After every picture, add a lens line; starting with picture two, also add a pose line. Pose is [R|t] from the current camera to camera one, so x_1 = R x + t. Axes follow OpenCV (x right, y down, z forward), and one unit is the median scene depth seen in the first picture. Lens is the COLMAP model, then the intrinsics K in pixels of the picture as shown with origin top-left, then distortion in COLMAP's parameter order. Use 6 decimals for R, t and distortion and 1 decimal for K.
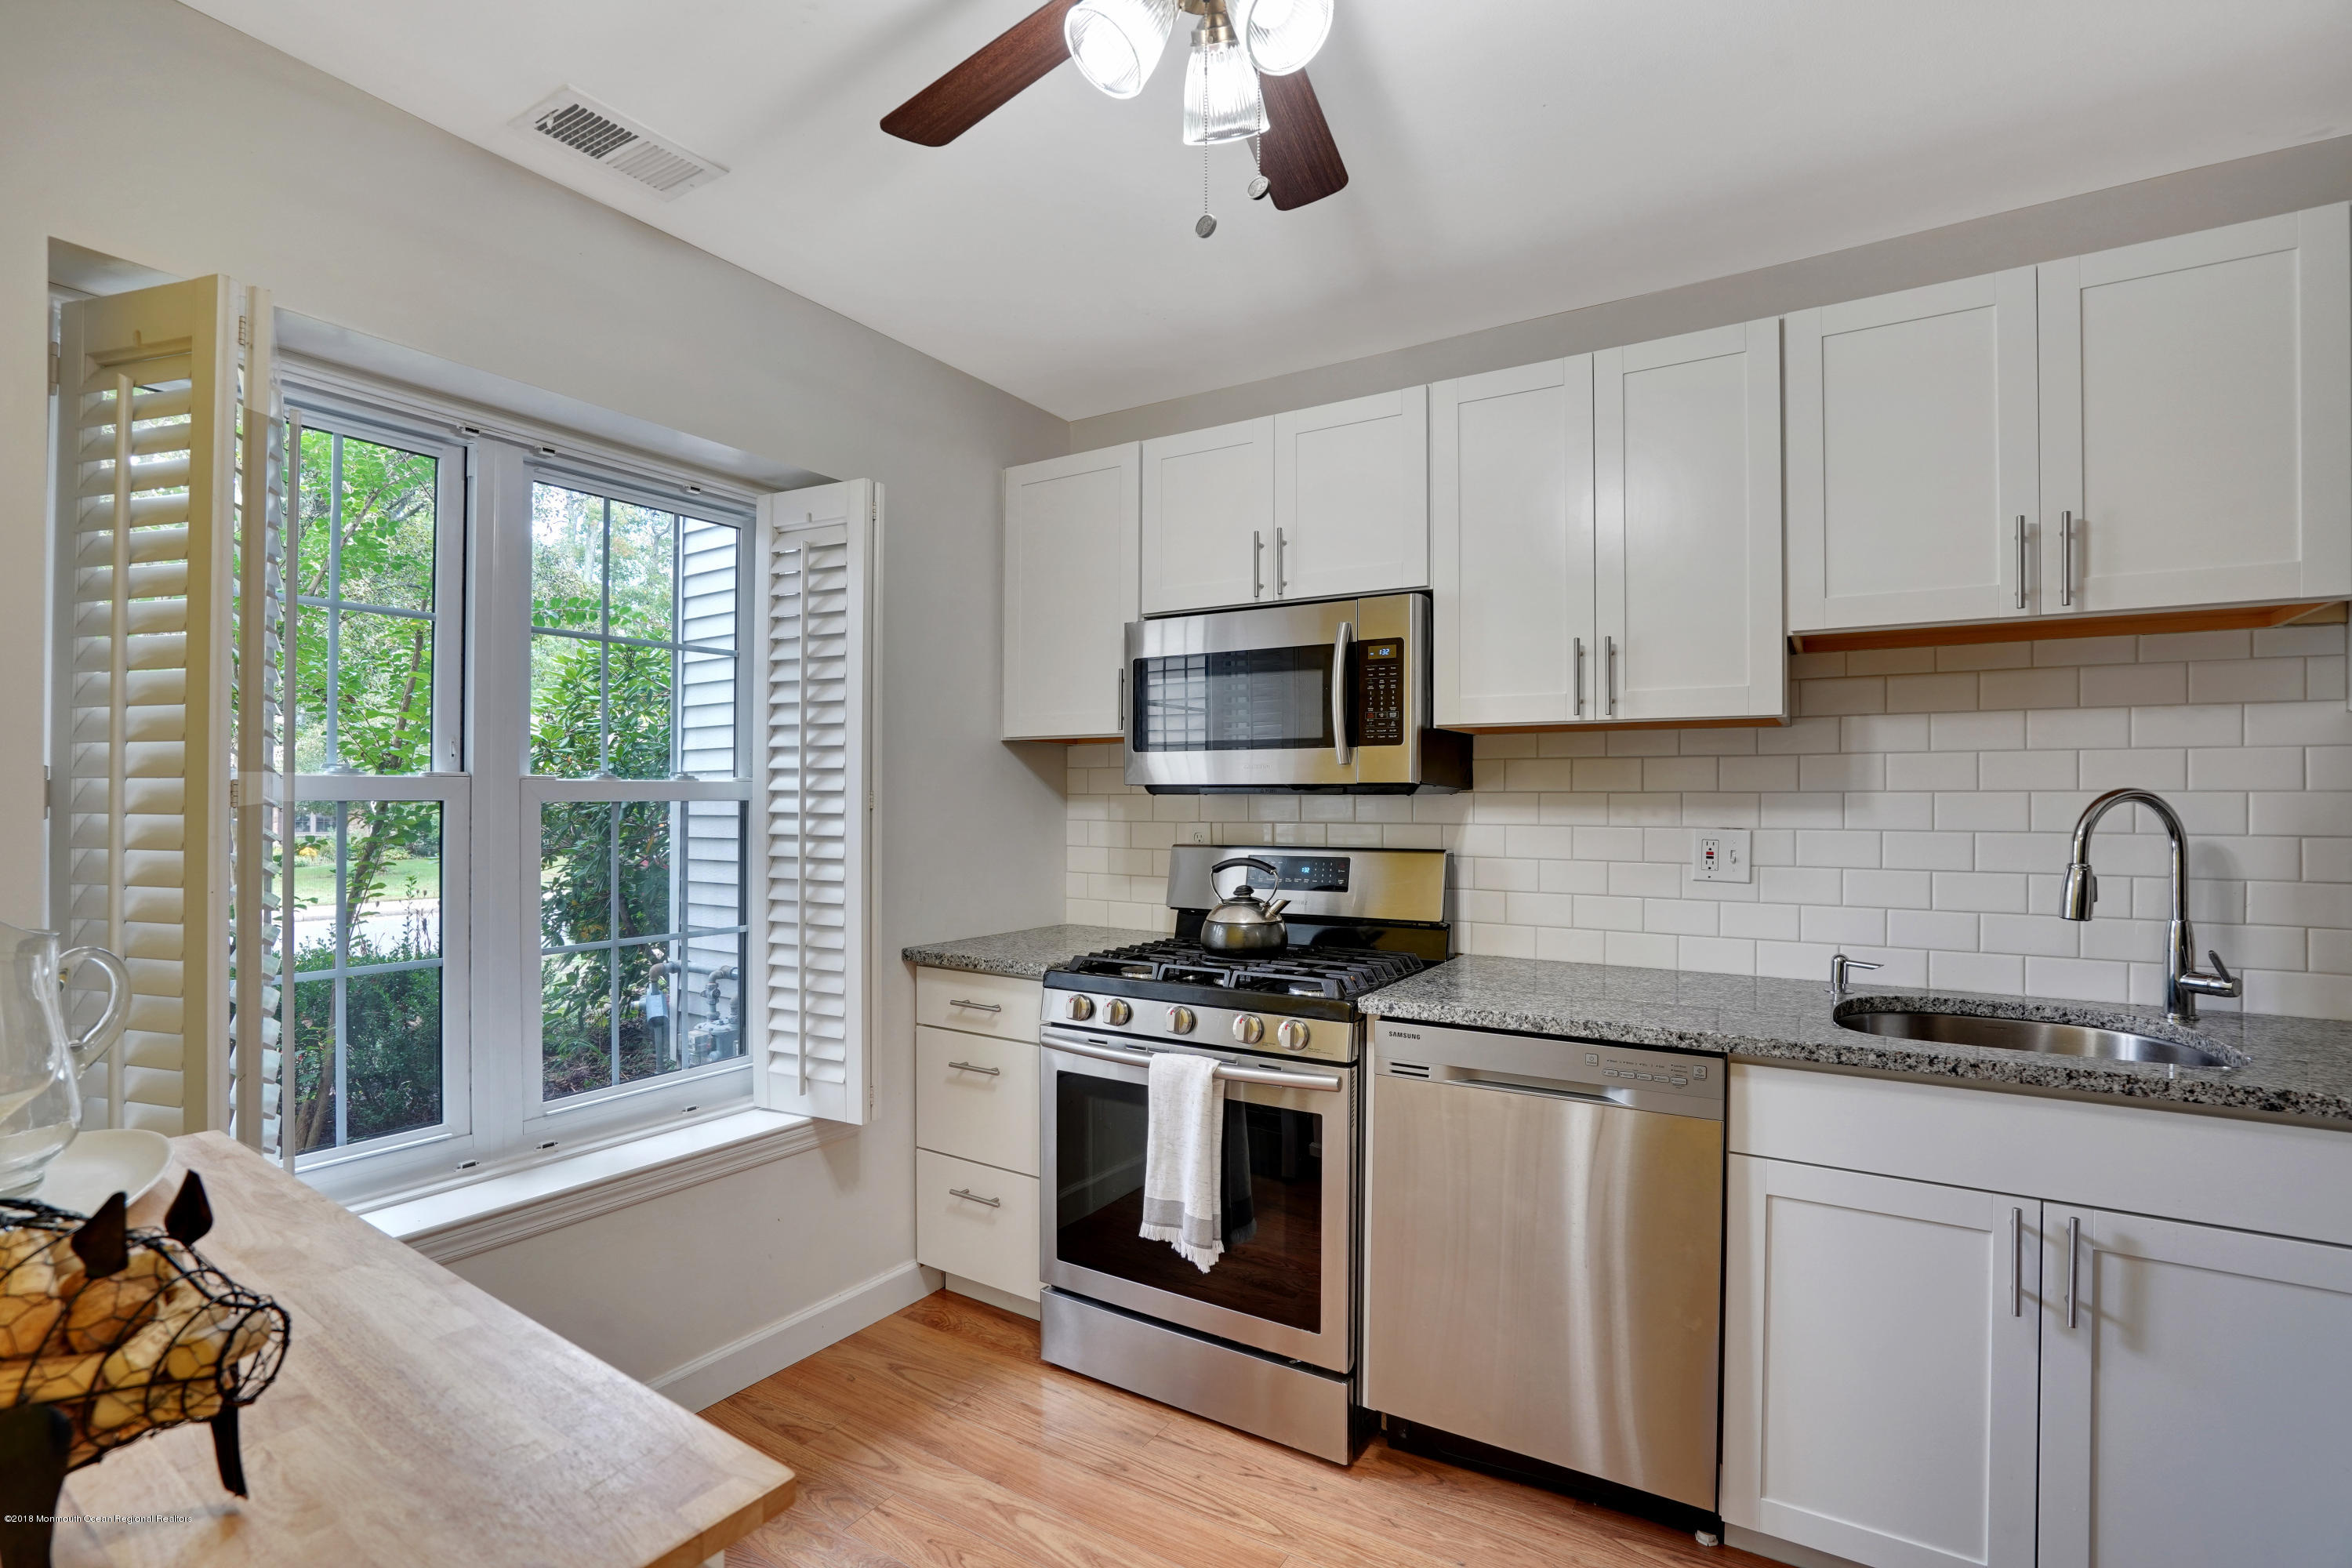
lens RADIAL K [[1082.8, 0, 1161.4], [0, 1082.8, 786.2], [0, 0, 1]] dist [-0.027493, 0.003867]
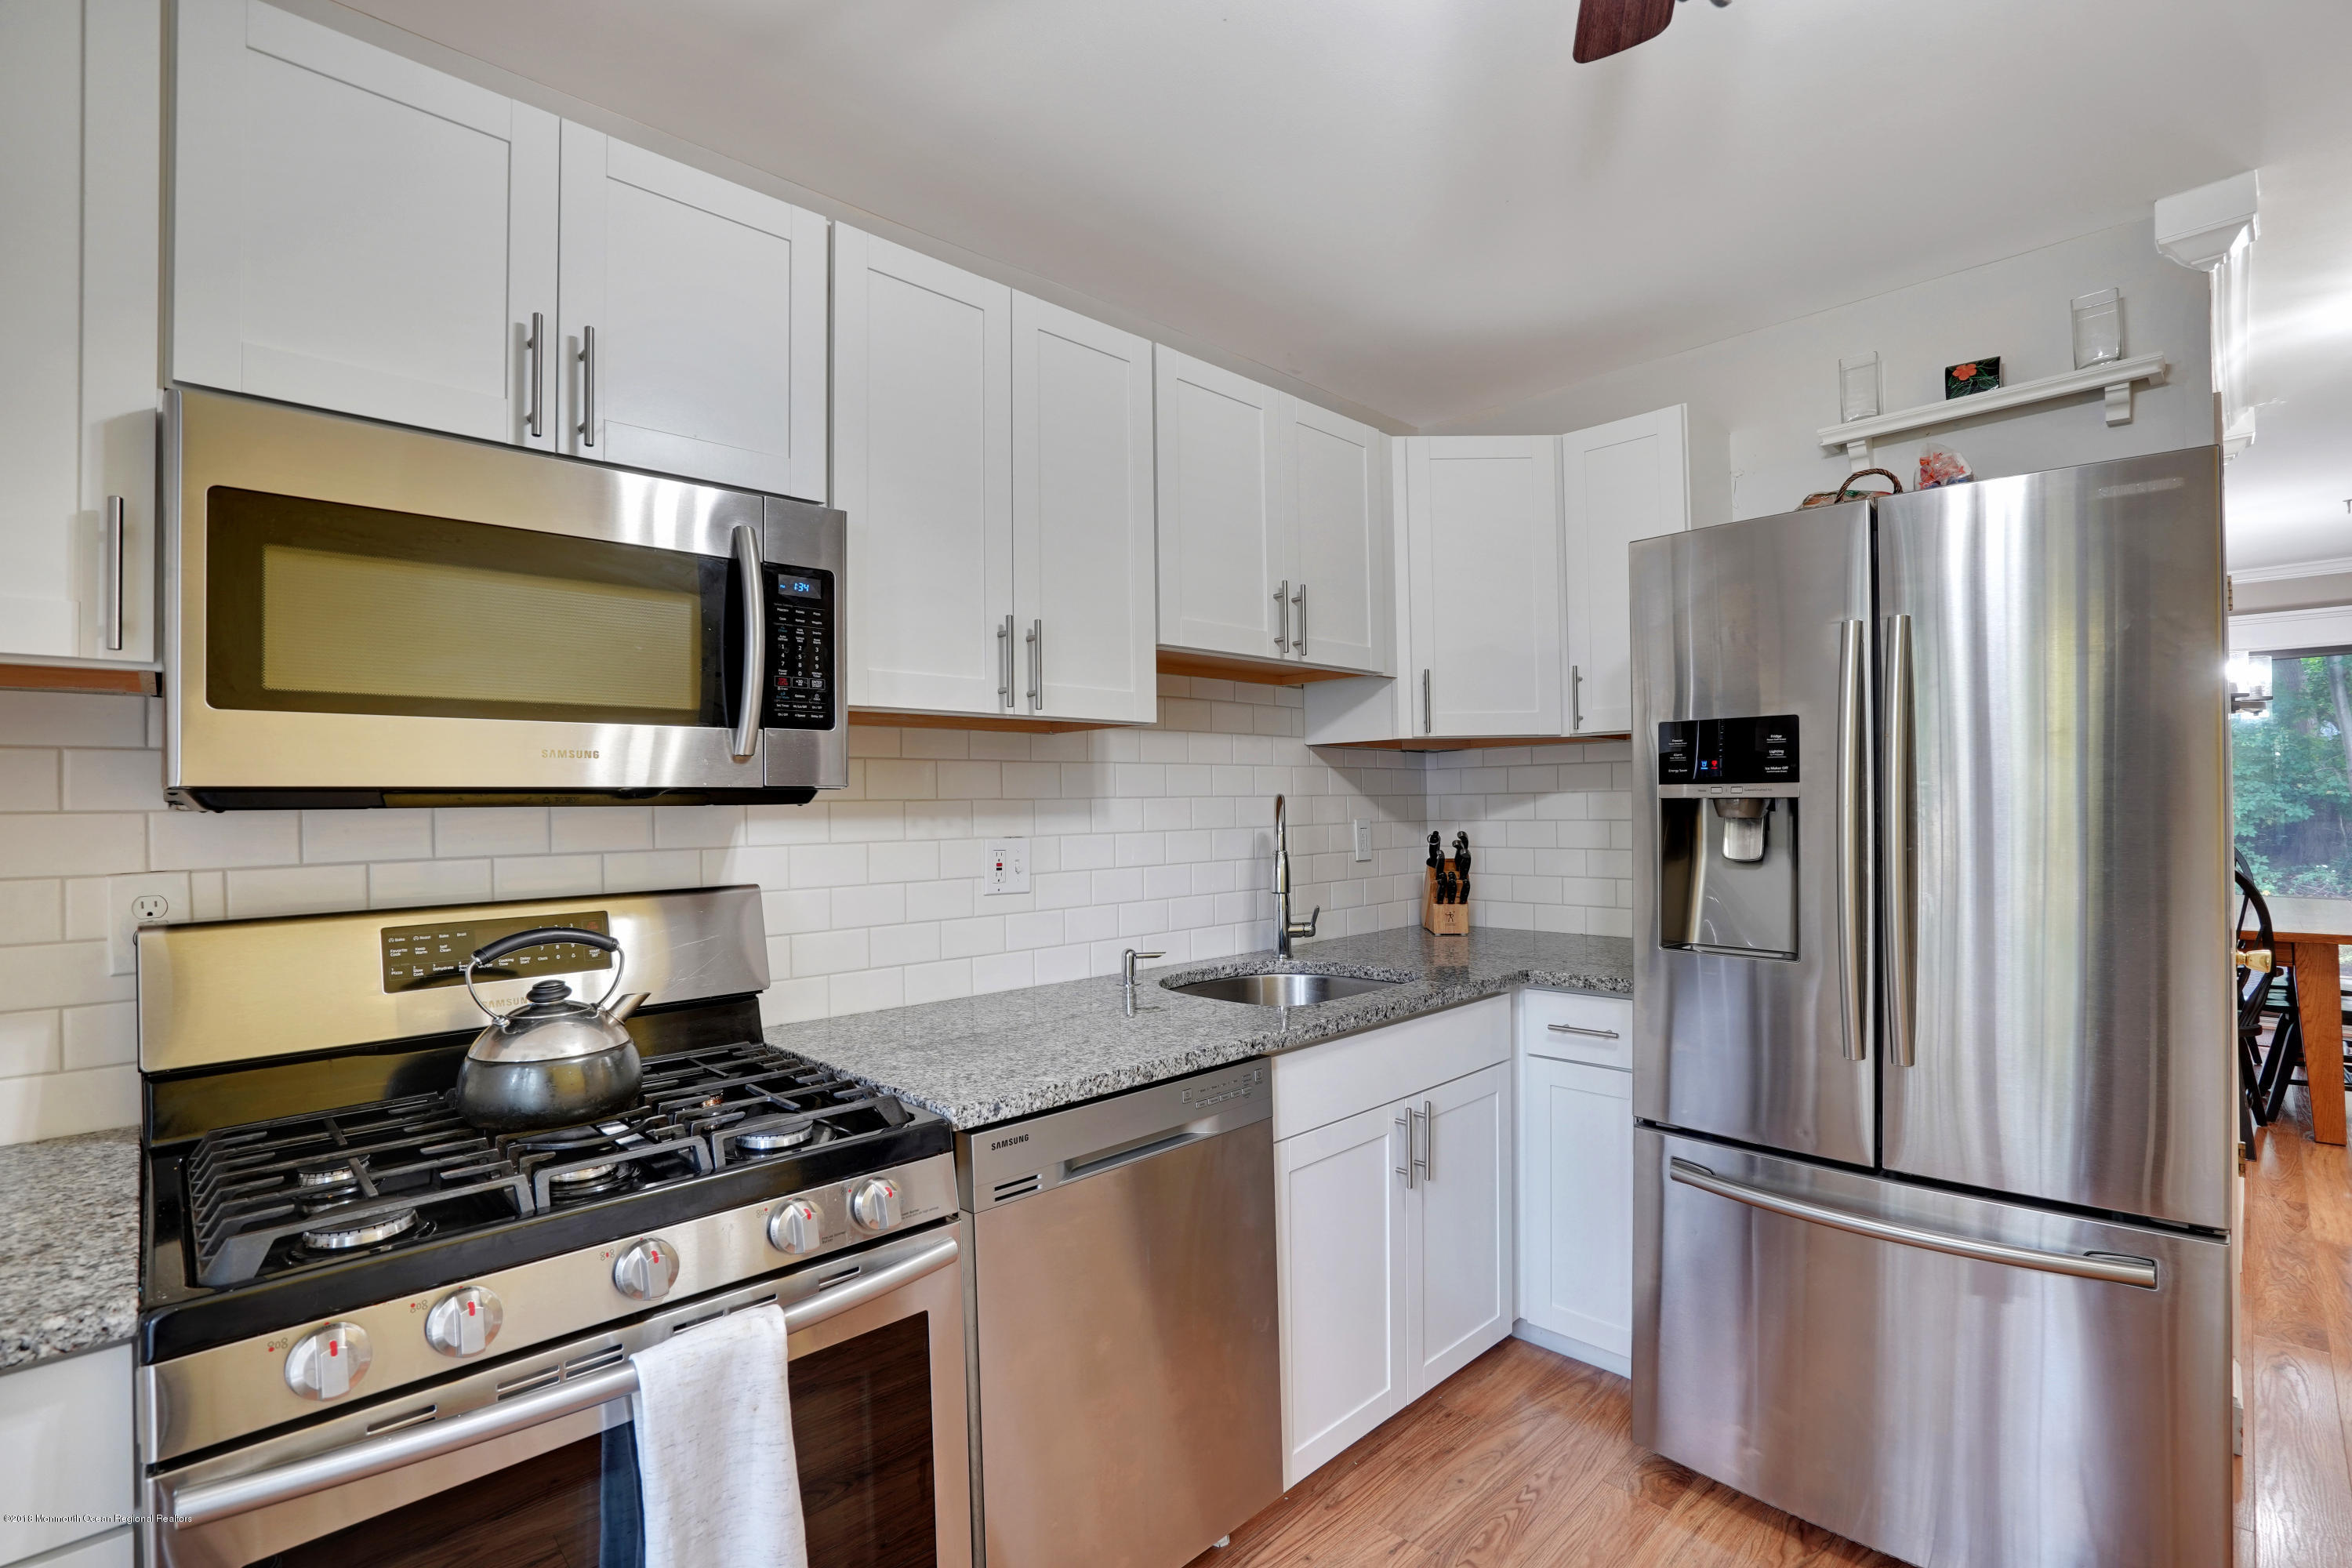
lens RADIAL K [[1082.8, 0, 1111.6], [0, 1082.8, 806.9], [0, 0, 1]] dist [-0.027493, 0.003867]
pose [[0.246116, -0.006694, 0.969217, -0.406908], [0.003059, 0.999977, 0.006130, 0.006170], [-0.969235, 0.001457, 0.246131, 0.696882]]
